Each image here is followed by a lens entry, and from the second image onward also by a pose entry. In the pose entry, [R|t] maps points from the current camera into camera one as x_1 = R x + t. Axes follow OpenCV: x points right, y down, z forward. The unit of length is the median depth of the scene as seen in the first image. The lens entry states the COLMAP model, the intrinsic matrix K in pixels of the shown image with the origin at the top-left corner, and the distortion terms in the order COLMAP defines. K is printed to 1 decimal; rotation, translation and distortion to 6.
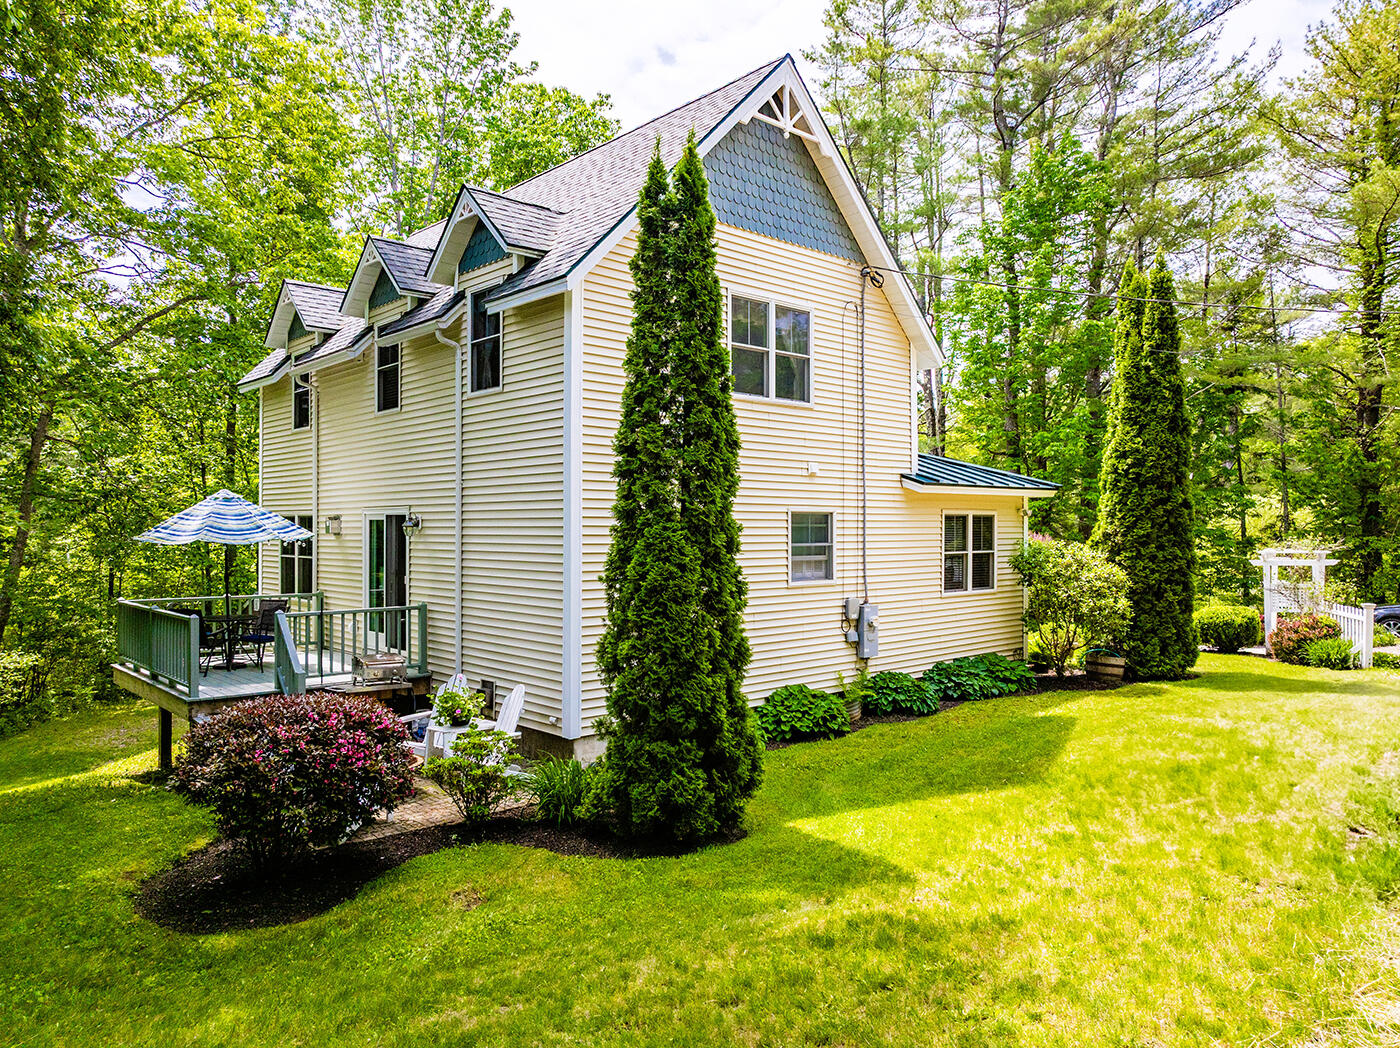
lens RADIAL K [[989.7, 0, 700.0], [0, 989.7, 524.0], [0, 0, 1]] dist [-0.026173, 0.002424]
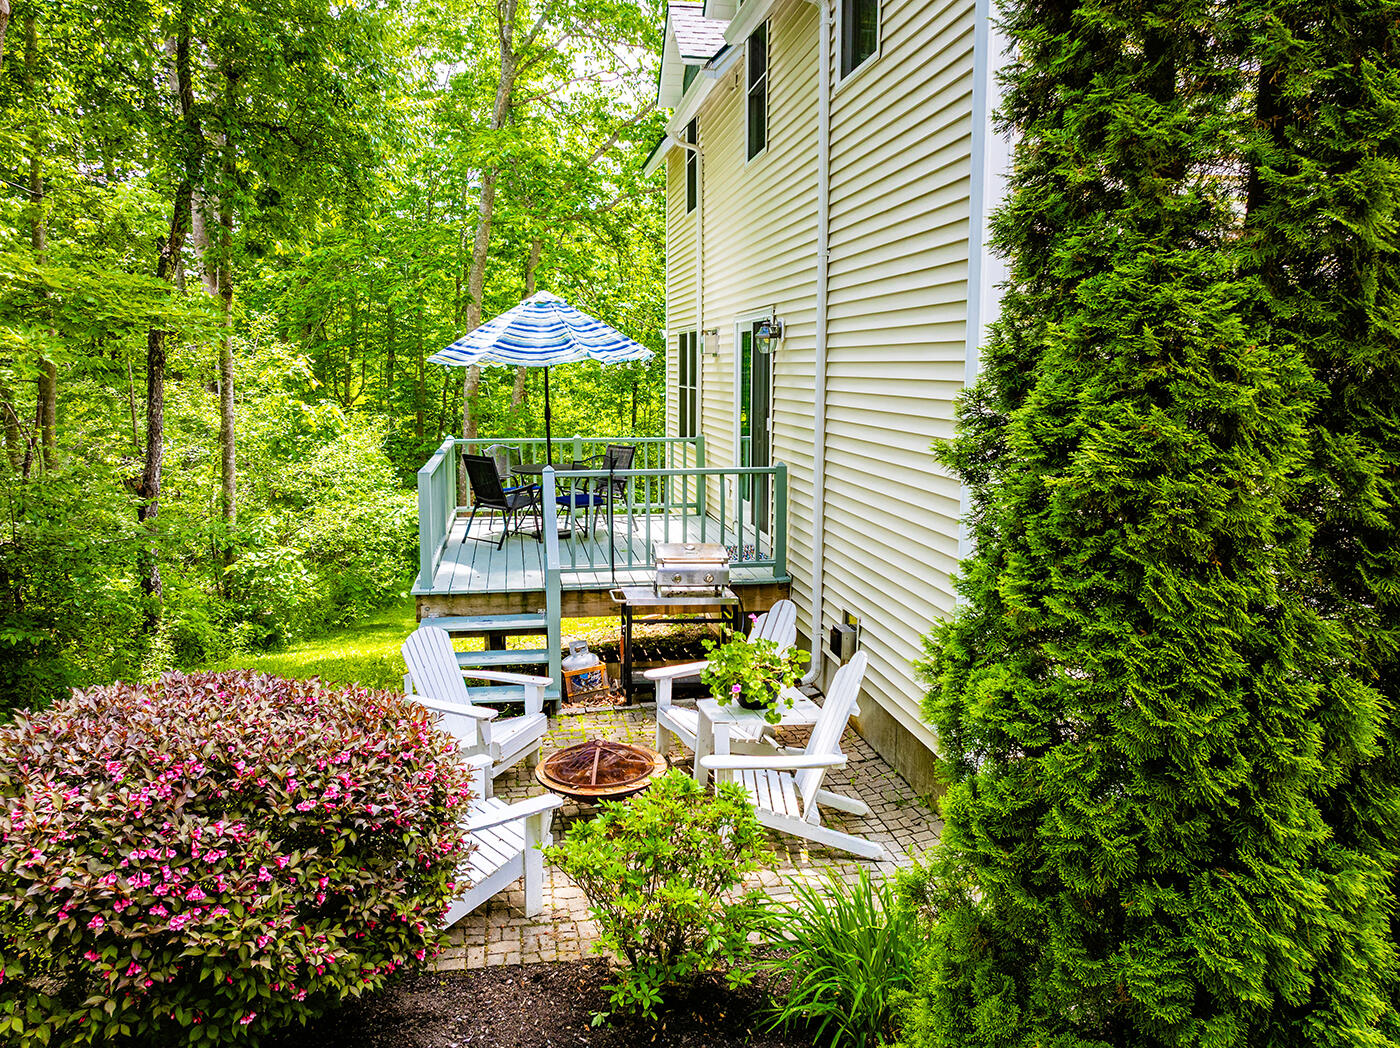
lens RADIAL K [[975.2, 0, 691.0], [0, 975.2, 493.1], [0, 0, 1]] dist [-0.003019, 0.001640]
pose [[0.837617, 0.069939, -0.541763, 0.004139], [0.002874, 0.991192, 0.132402, 0.027381], [0.546251, -0.112459, 0.830038, 0.716809]]
